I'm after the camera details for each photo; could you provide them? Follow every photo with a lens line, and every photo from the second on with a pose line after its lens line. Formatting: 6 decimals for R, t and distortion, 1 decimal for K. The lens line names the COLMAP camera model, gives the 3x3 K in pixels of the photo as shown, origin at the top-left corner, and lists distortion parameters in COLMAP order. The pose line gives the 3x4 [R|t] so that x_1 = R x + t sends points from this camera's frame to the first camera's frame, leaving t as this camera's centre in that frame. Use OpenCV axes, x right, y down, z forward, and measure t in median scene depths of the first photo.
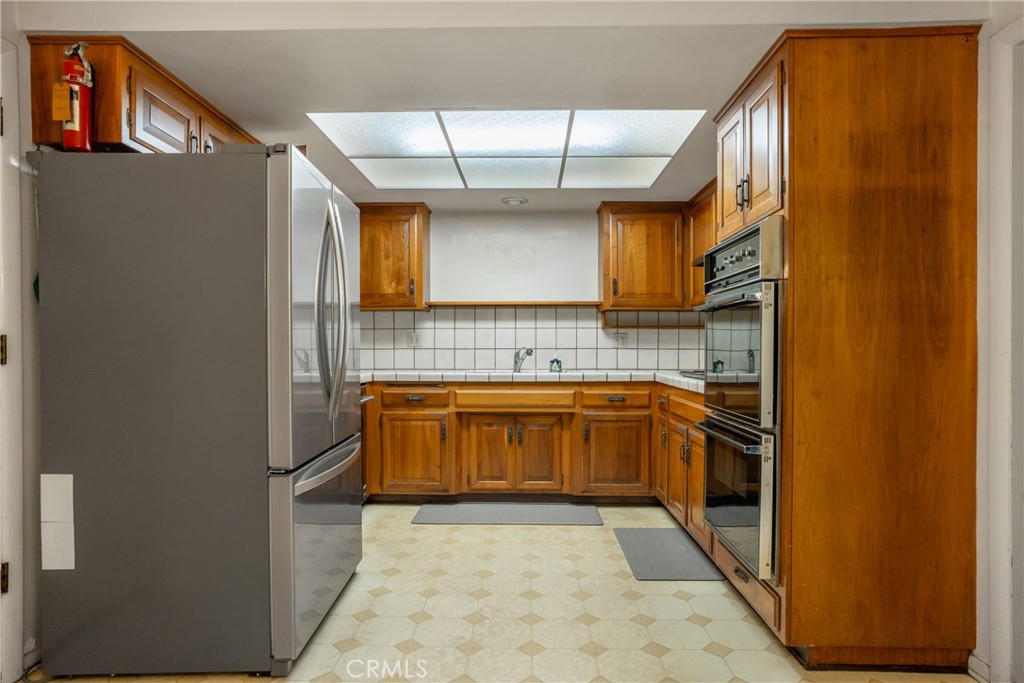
lens RADIAL K [[578.5, 0, 512.3], [0, 578.5, 346.9], [0, 0, 1]] dist [-0.047658, 0.034379]
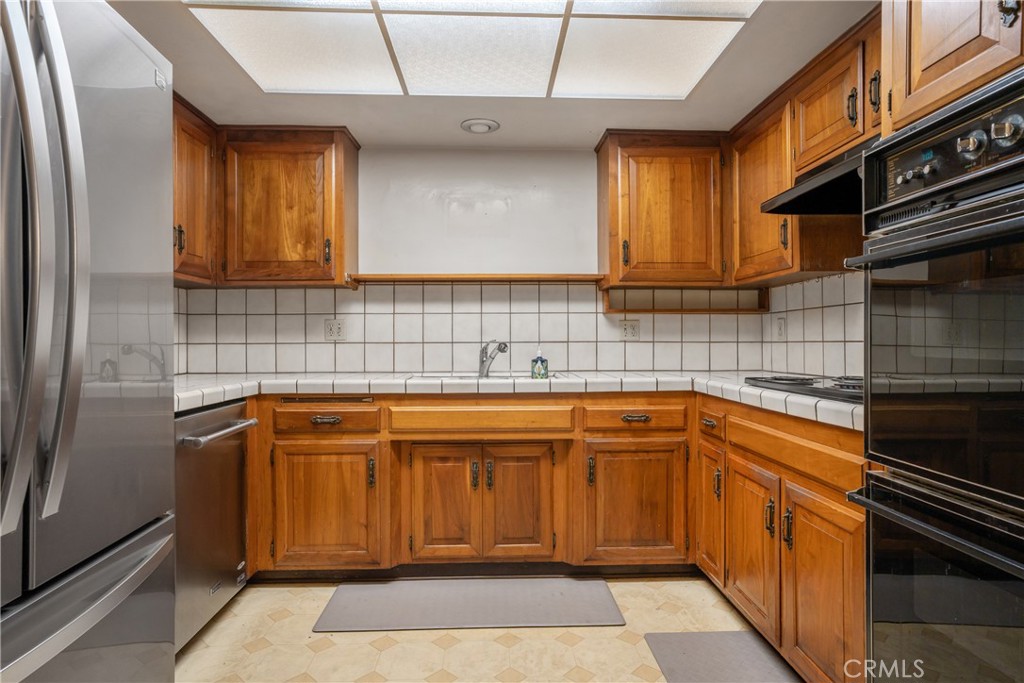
lens RADIAL K [[578.5, 0, 520.1], [0, 578.5, 339.6], [0, 0, 1]] dist [-0.047658, 0.034379]
pose [[0.996890, -0.003042, 0.078741, -0.003384], [0.003073, 0.999995, -0.000272, 0.000056], [-0.078739, 0.000513, 0.996895, 0.343919]]
